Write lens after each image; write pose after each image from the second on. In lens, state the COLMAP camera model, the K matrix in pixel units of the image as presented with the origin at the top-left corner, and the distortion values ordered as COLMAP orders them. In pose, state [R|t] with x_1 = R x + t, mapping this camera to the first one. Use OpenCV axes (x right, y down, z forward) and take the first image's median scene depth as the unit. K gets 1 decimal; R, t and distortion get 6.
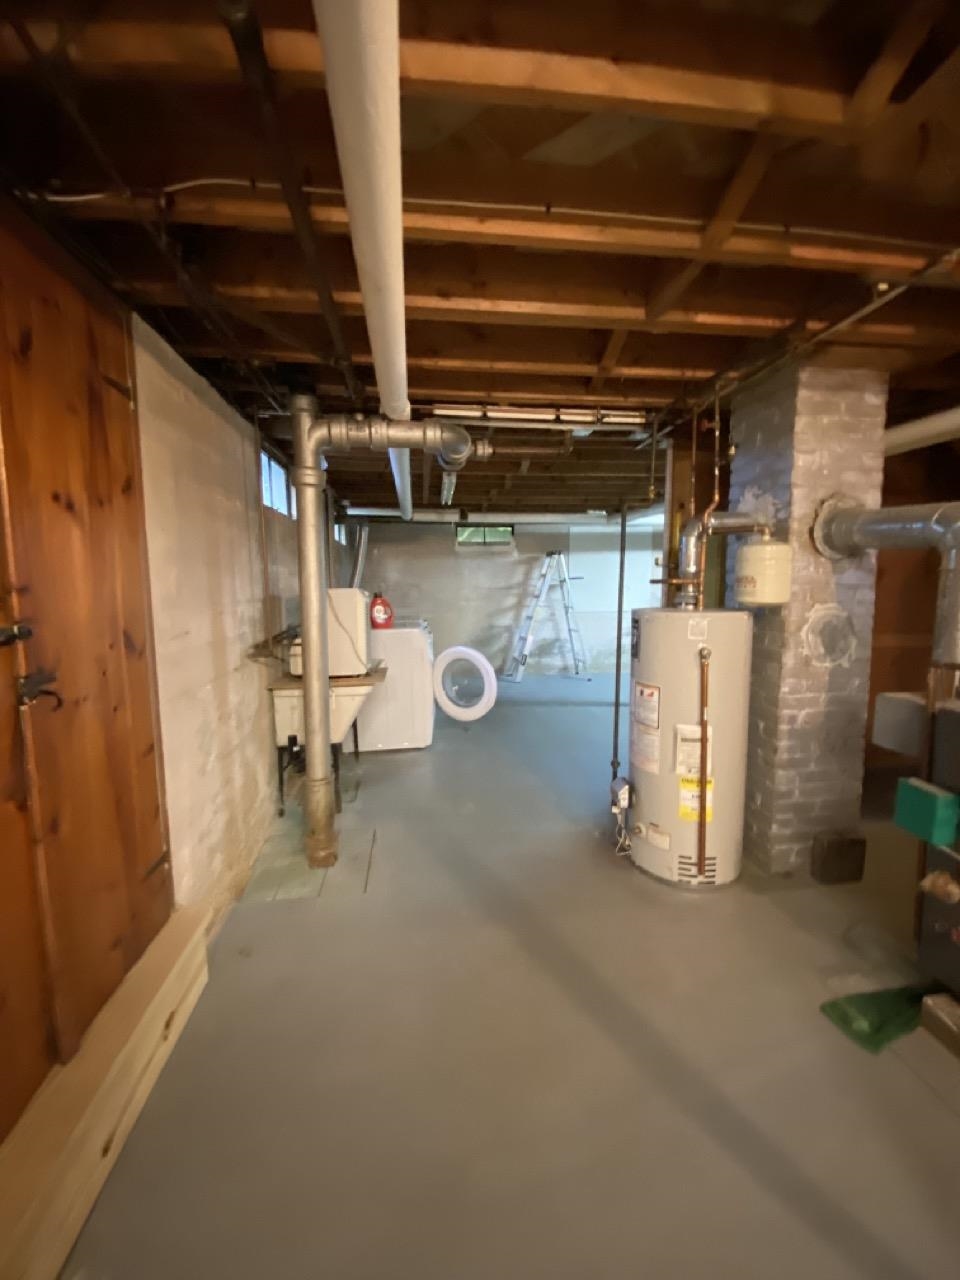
lens RADIAL K [[507.3, 0, 481.5], [0, 507.3, 636.9], [0, 0, 1]] dist [-0.012076, -0.002966]
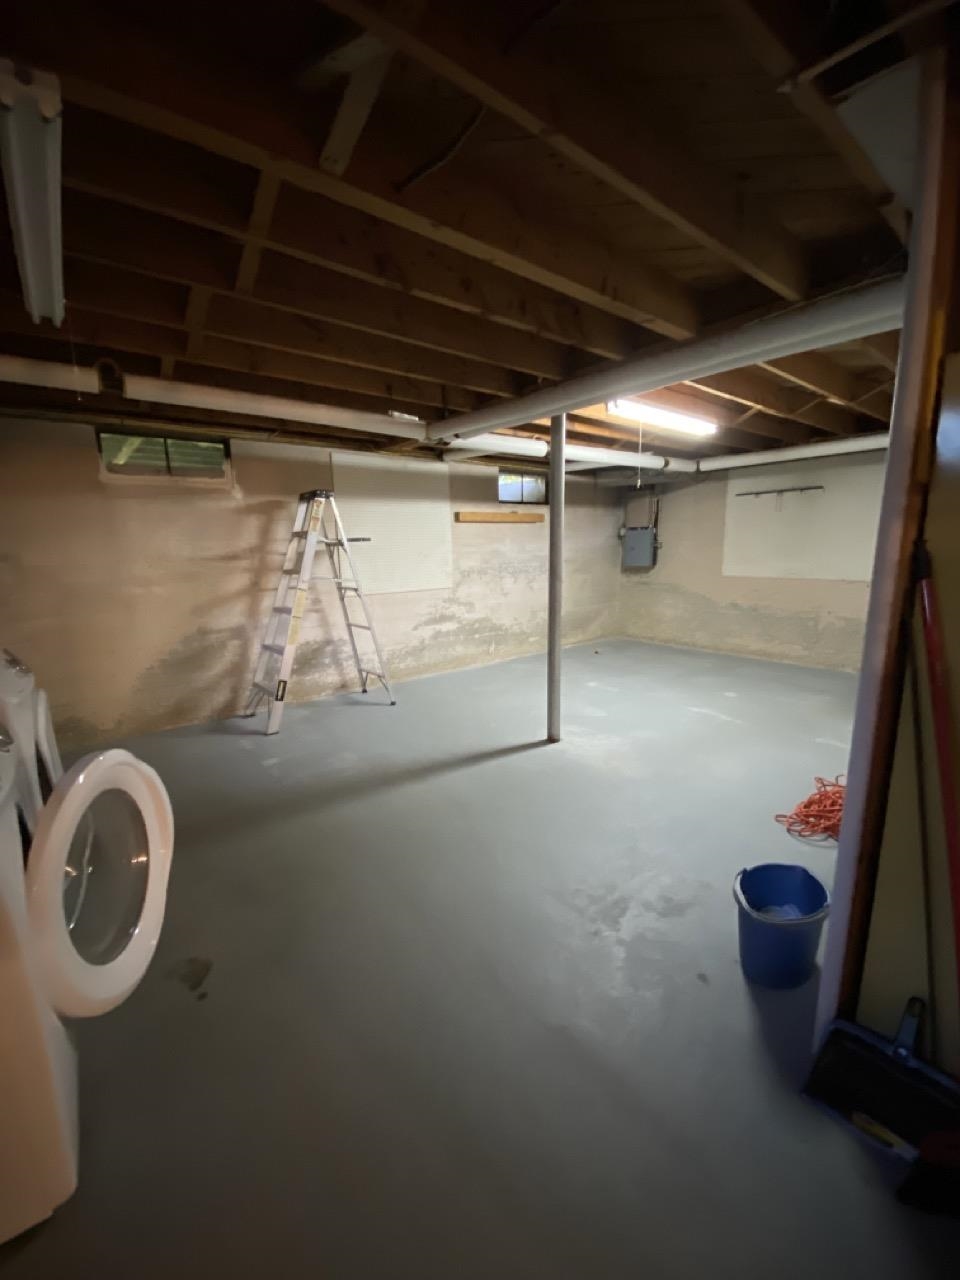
lens RADIAL K [[507.3, 0, 492.4], [0, 507.3, 640.9], [0, 0, 1]] dist [-0.012076, -0.002966]
pose [[0.832770, -0.103984, 0.543766, -0.016629], [0.063477, 0.993659, 0.092803, -0.040588], [-0.549968, -0.042768, 0.834090, 0.394825]]
